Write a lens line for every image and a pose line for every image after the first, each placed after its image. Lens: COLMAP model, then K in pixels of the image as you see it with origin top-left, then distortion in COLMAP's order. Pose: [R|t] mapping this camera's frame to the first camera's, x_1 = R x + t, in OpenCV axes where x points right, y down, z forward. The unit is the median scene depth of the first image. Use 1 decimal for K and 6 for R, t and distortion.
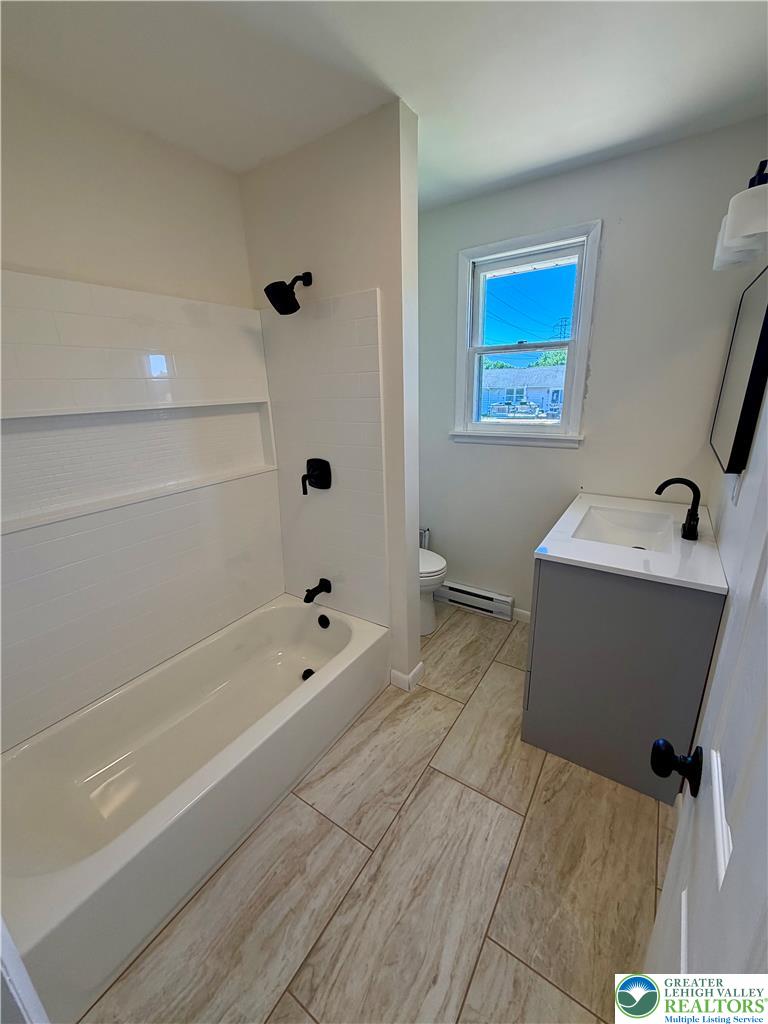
lens RADIAL K [[409.7, 0, 382.7], [0, 409.7, 512.2], [0, 0, 1]] dist [0.002729, 0.000138]
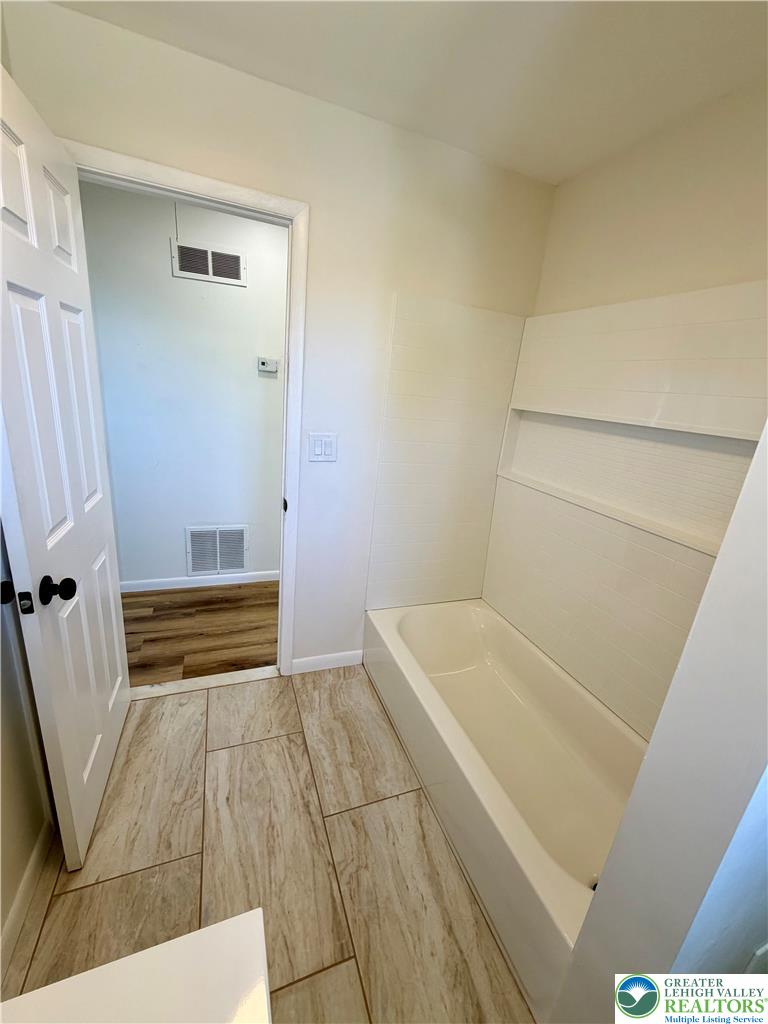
lens RADIAL K [[409.7, 0, 381.4], [0, 409.7, 508.2], [0, 0, 1]] dist [0.002729, 0.000138]
pose [[-0.576108, 0.212861, -0.789170, 0.561224], [-0.317721, 0.831251, 0.456153, -0.367887], [0.753096, 0.513529, -0.411260, 1.152596]]
